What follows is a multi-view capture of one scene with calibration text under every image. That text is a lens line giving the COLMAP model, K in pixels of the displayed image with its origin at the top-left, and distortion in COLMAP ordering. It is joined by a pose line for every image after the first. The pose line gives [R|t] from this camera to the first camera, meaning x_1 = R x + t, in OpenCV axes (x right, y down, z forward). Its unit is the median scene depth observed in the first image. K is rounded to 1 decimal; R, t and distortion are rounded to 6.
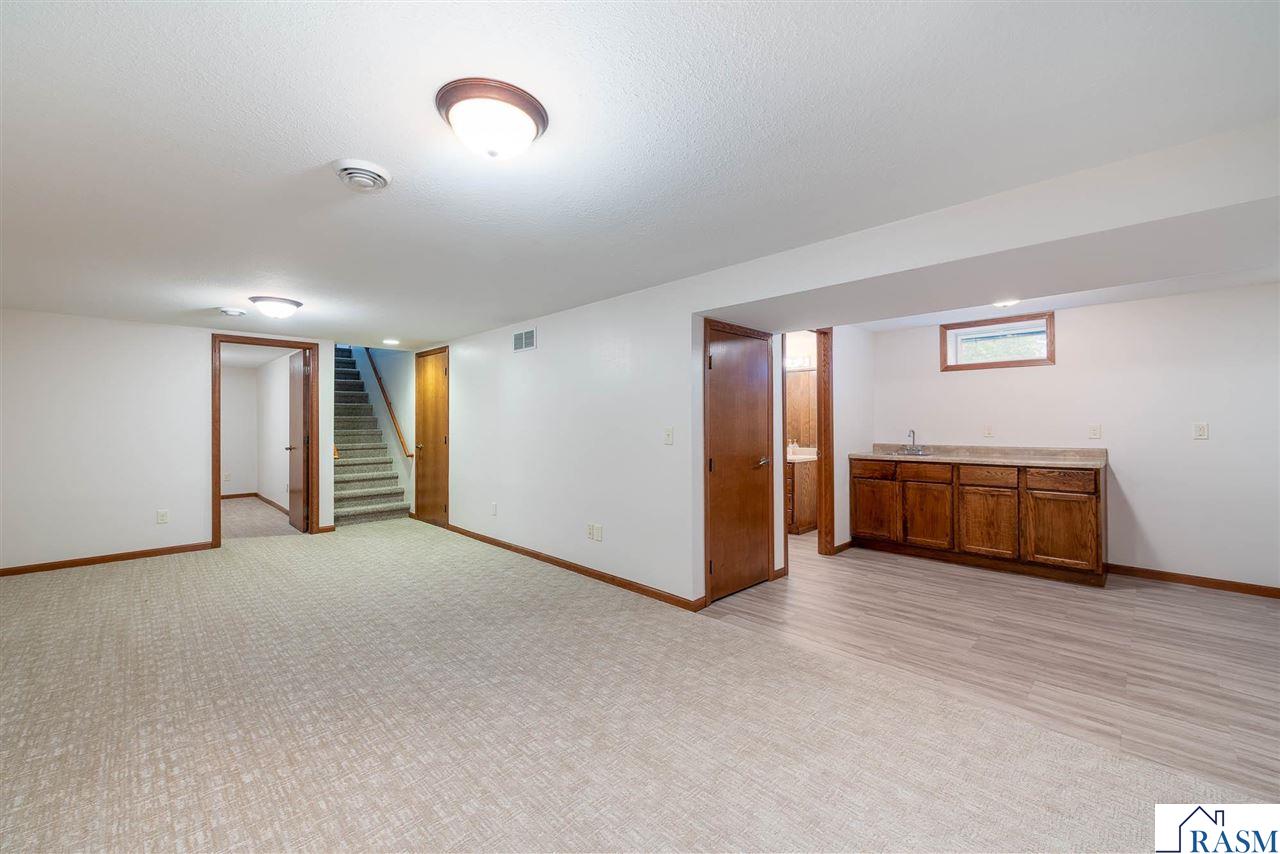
lens RADIAL K [[506.1, 0, 637.5], [0, 506.1, 425.1], [0, 0, 1]] dist [0.000058, -0.000180]
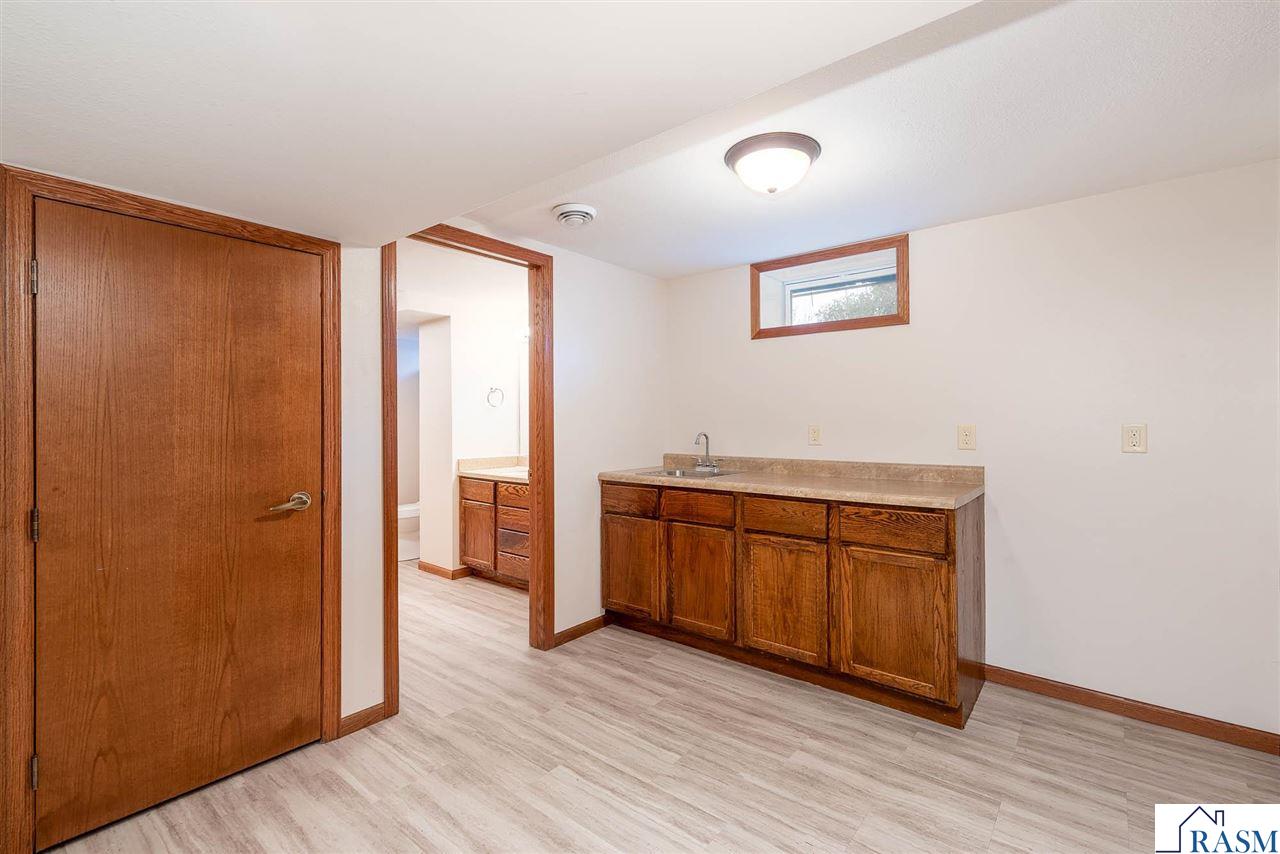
lens RADIAL K [[528.8, 0, 646.1], [0, 528.8, 422.7], [0, 0, 1]] dist [0.004638, 0.000262]
pose [[0.996915, 0.001540, 0.078474, 0.492210], [-0.001864, 0.999990, 0.004060, -0.006160], [-0.078467, -0.004194, 0.996908, 0.423826]]
